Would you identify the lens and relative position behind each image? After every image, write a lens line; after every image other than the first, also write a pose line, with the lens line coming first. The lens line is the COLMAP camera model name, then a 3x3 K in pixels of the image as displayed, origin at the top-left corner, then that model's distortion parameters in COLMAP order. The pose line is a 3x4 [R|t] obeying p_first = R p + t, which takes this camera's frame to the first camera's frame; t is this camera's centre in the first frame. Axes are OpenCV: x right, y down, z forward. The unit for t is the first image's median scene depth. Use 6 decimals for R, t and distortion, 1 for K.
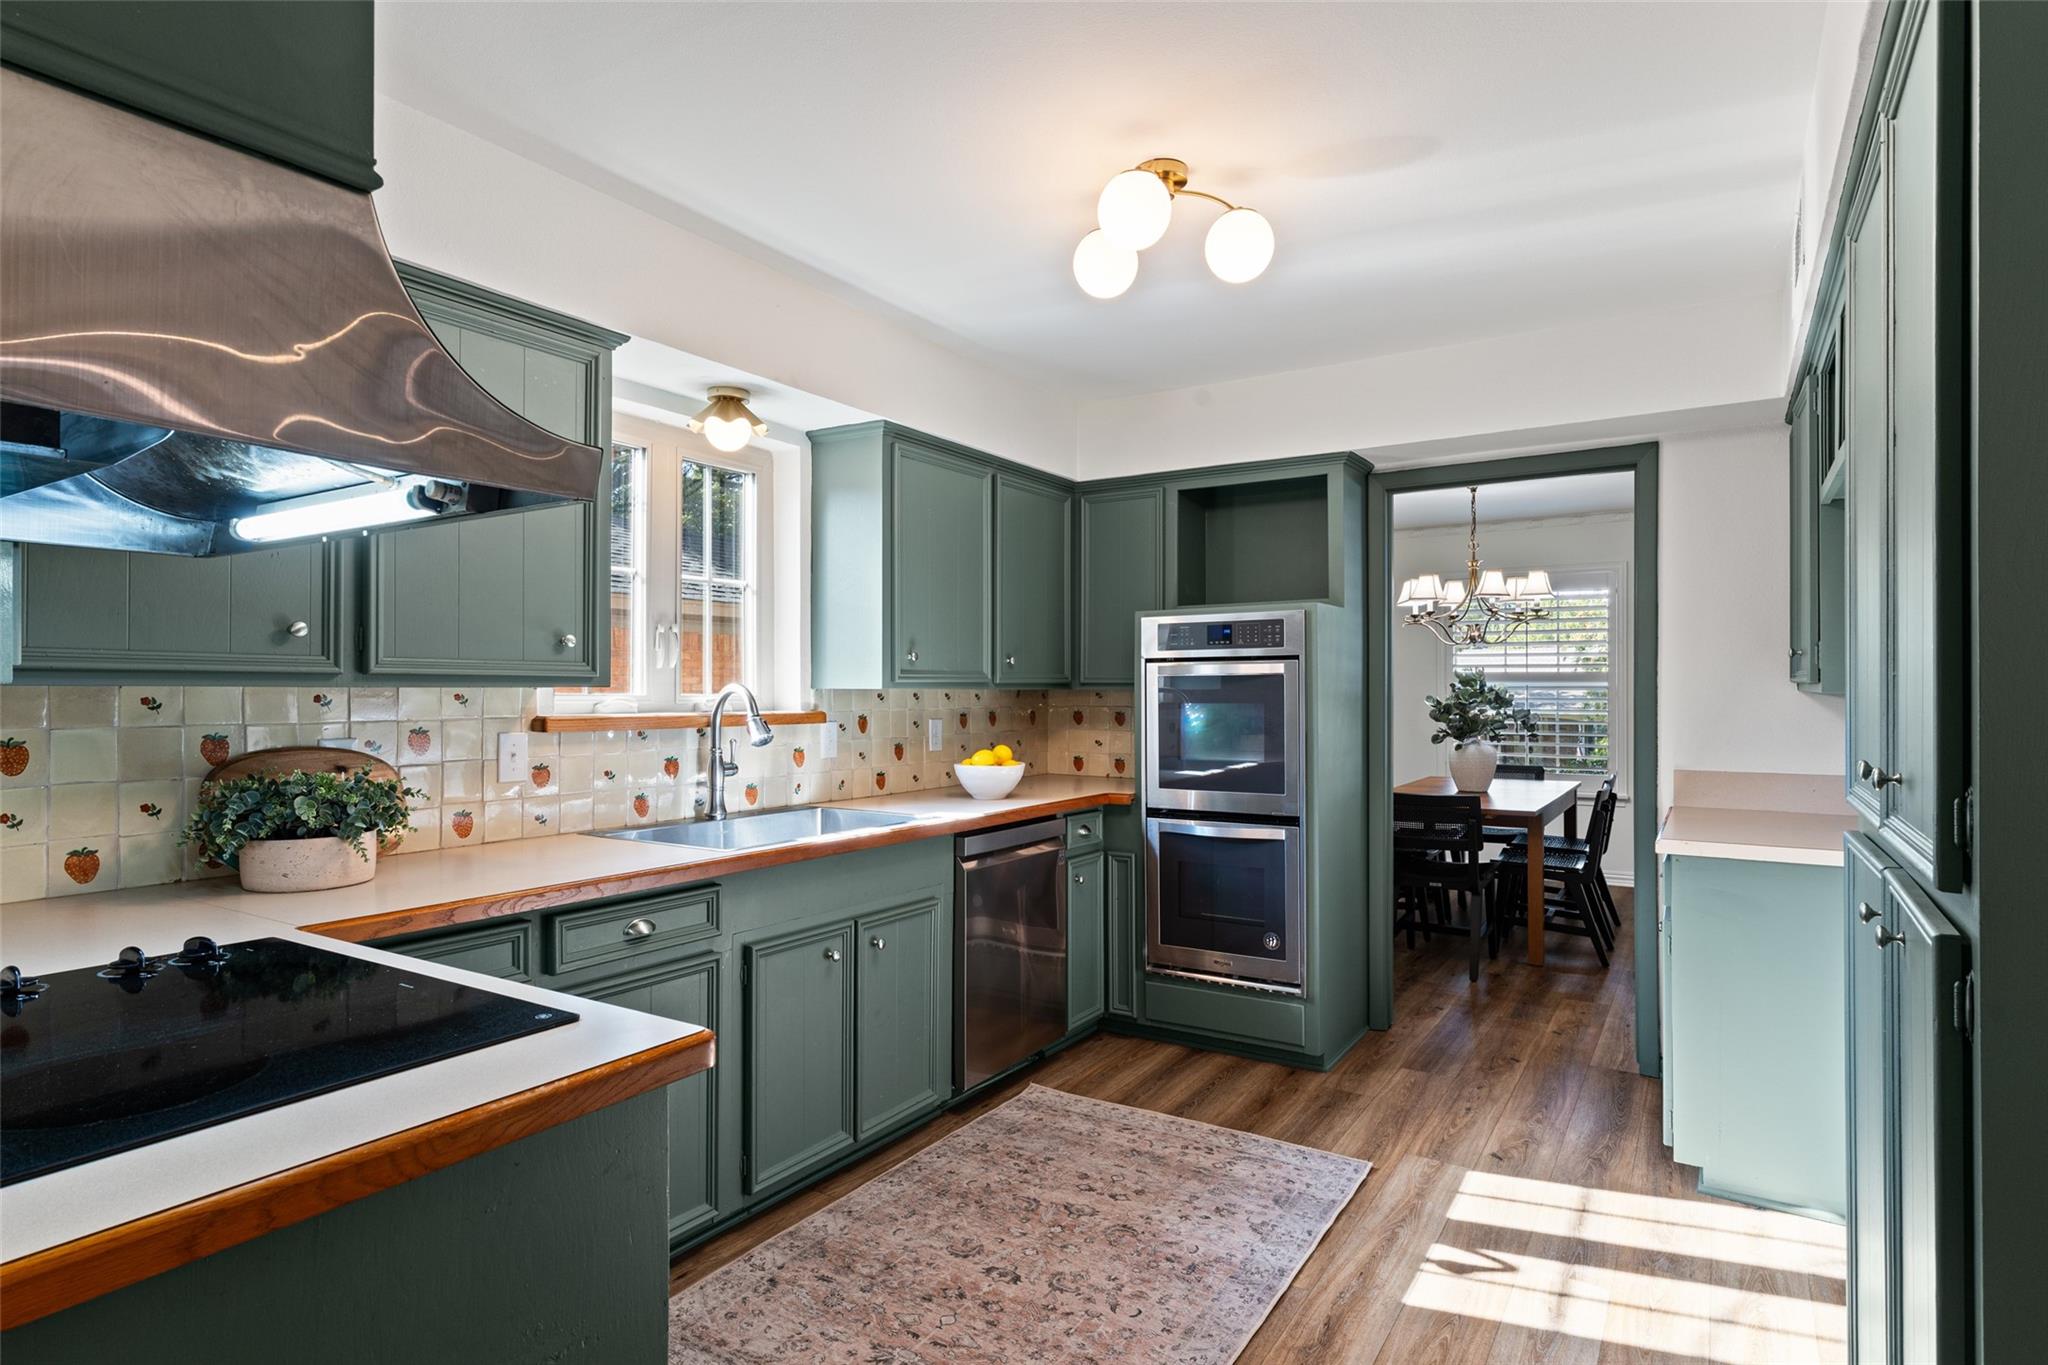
lens RADIAL K [[1064.0, 0, 1024.0], [0, 1064.0, 682.5], [0, 0, 1]] dist [-0.003559, -0.000926]
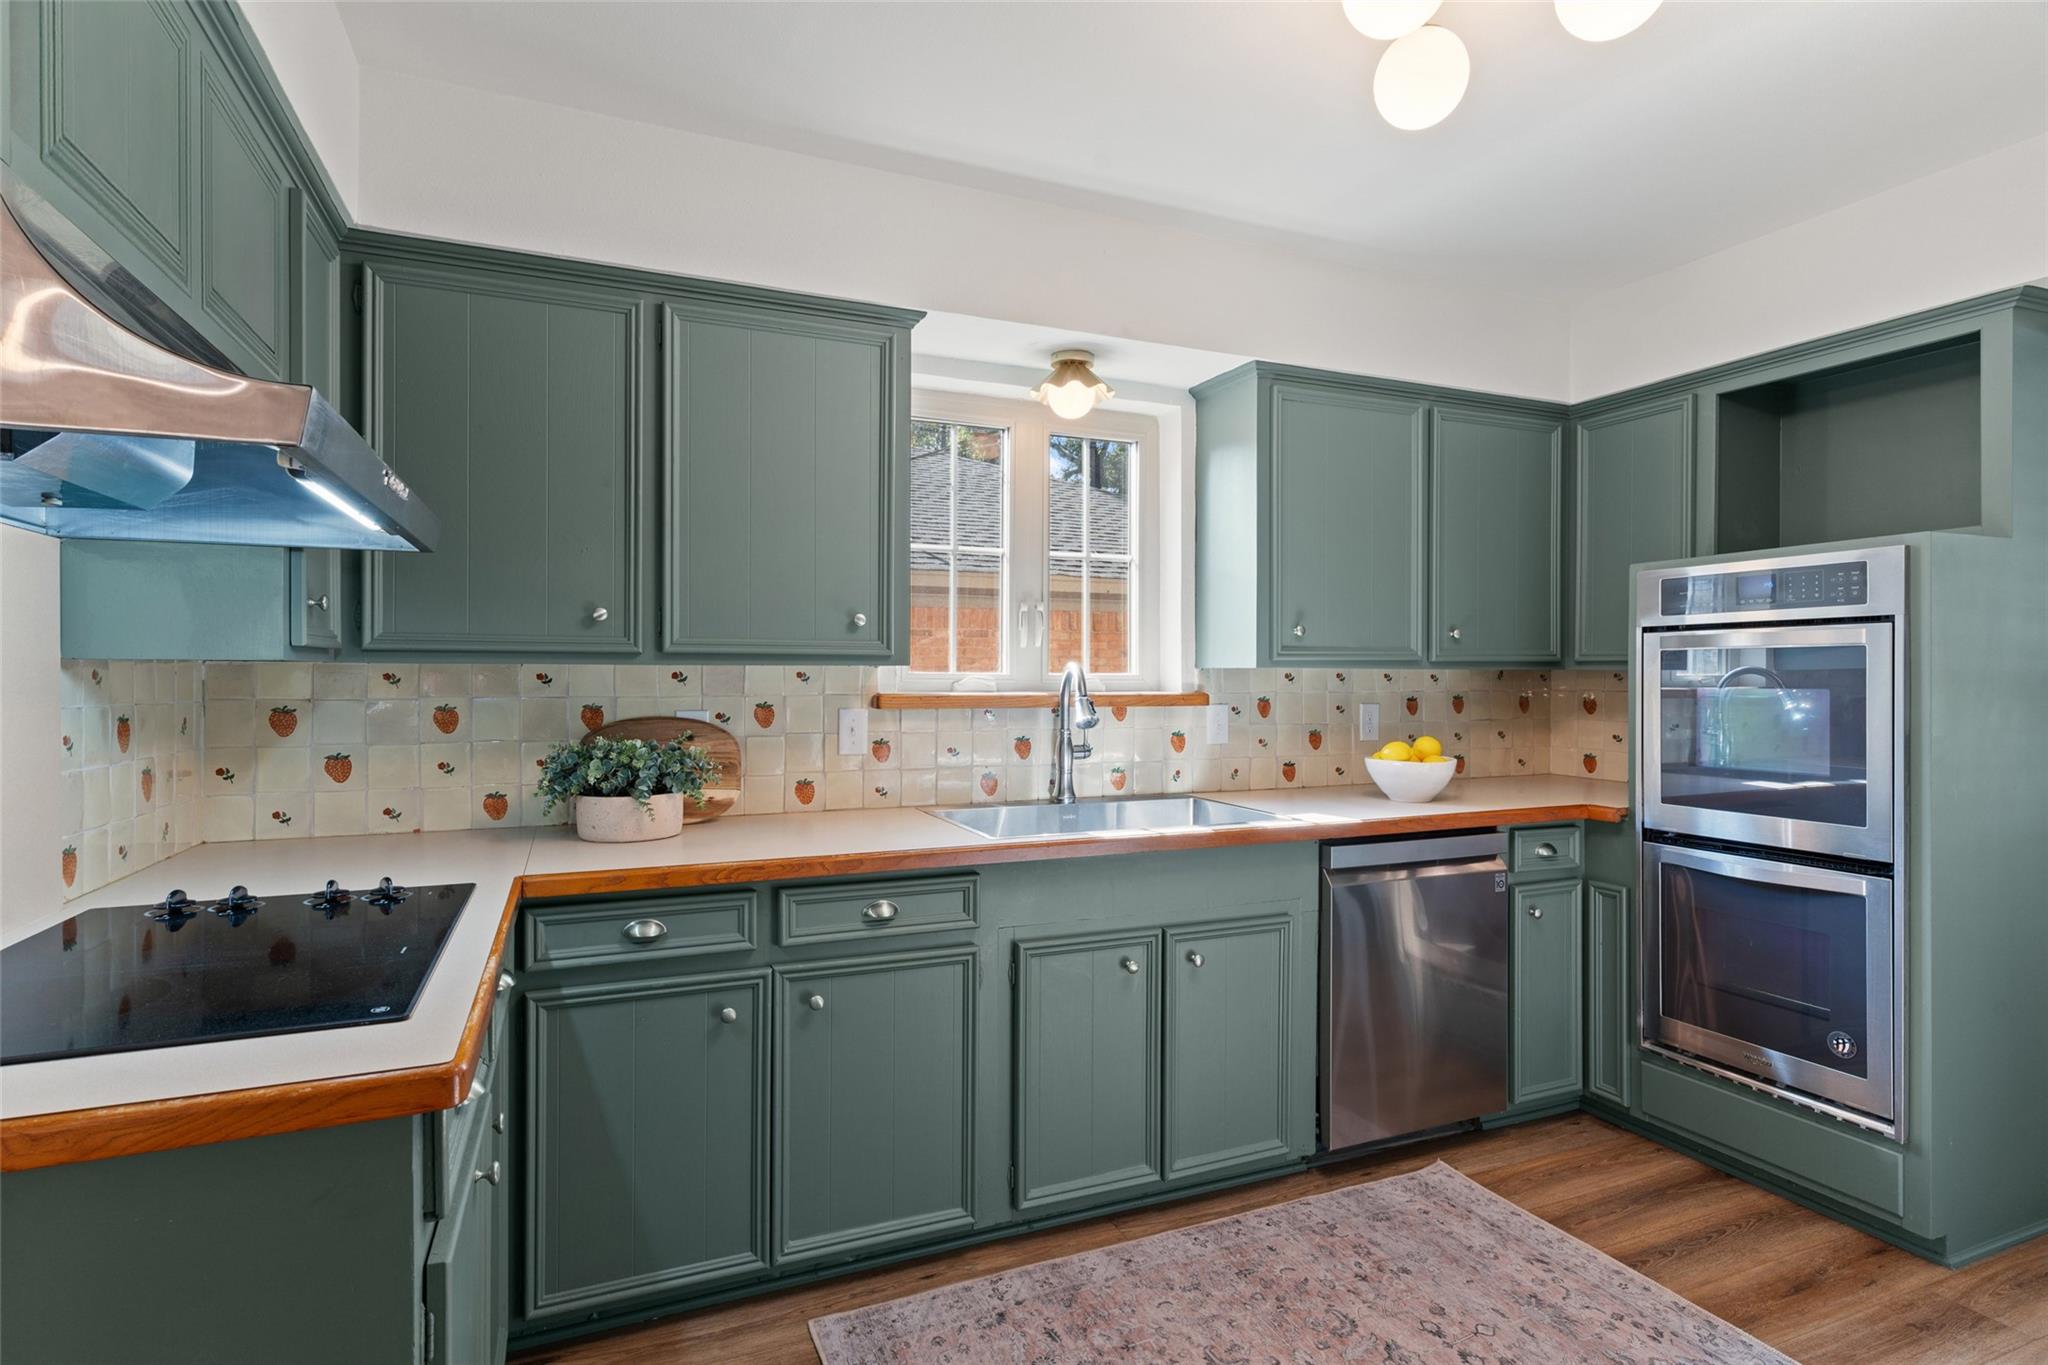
lens RADIAL K [[1013.6, 0, 1025.2], [0, 1013.6, 676.7], [0, 0, 1]] dist [0.003196, 0.000129]
pose [[0.827057, 0.003379, -0.562107, 0.191191], [0.002810, 0.999945, 0.010146, 0.004616], [0.562110, -0.009971, 0.827002, 0.212663]]
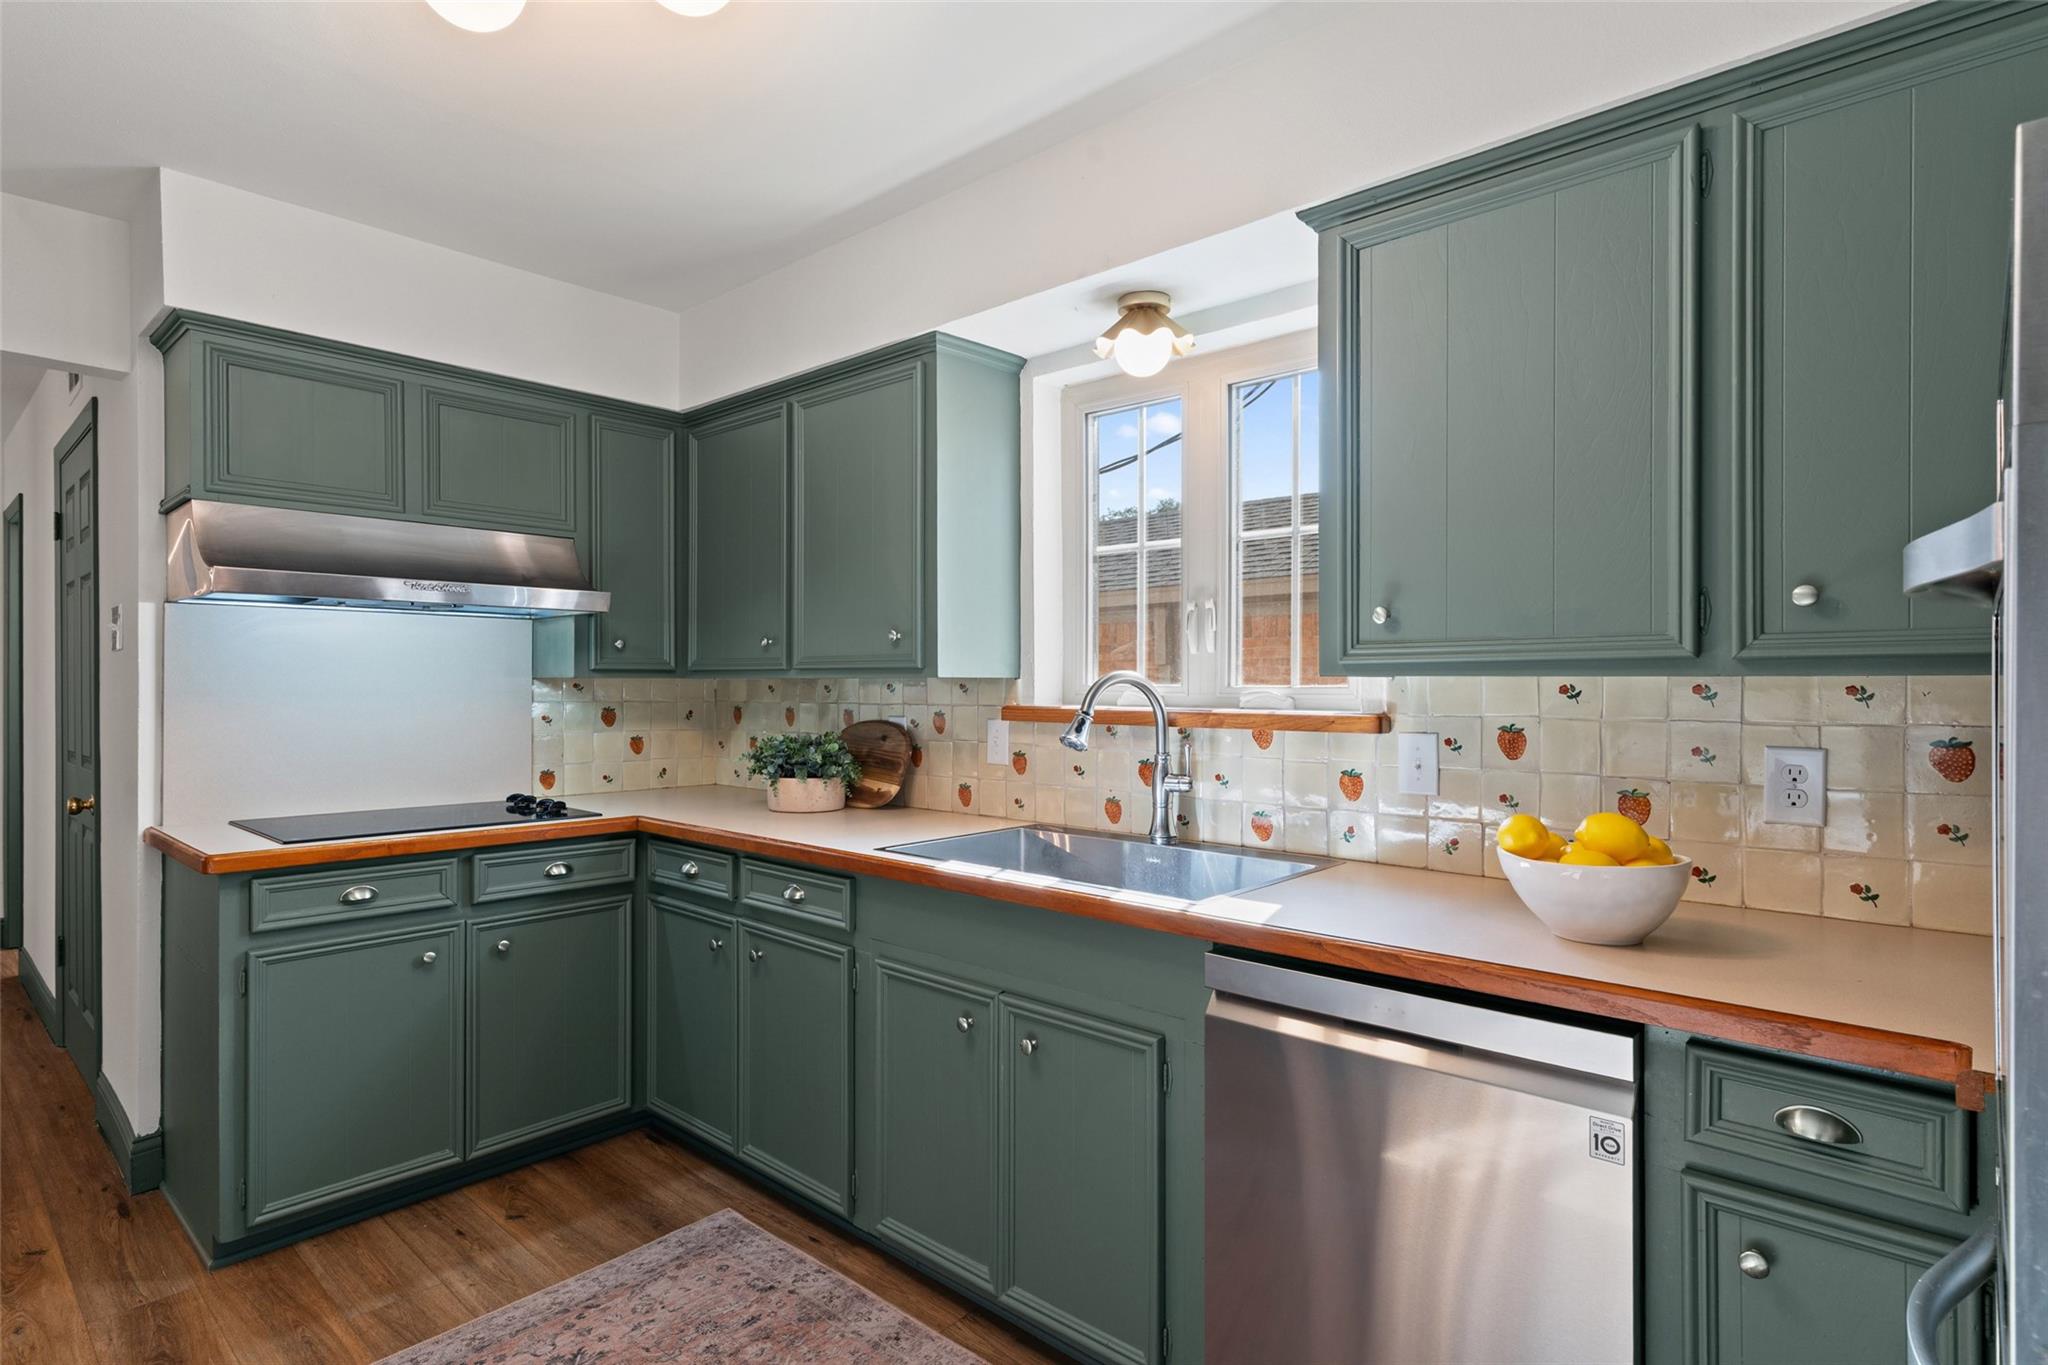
lens RADIAL K [[1058.3, 0, 1024.0], [0, 1058.3, 682.5], [0, 0, 1]] dist [0.001501, 0.000143]
pose [[-0.165795, 0.000862, -0.986160, 0.485715], [0.008895, 0.999960, -0.000621, 0.008428], [0.986120, -0.008875, -0.165796, 0.997648]]
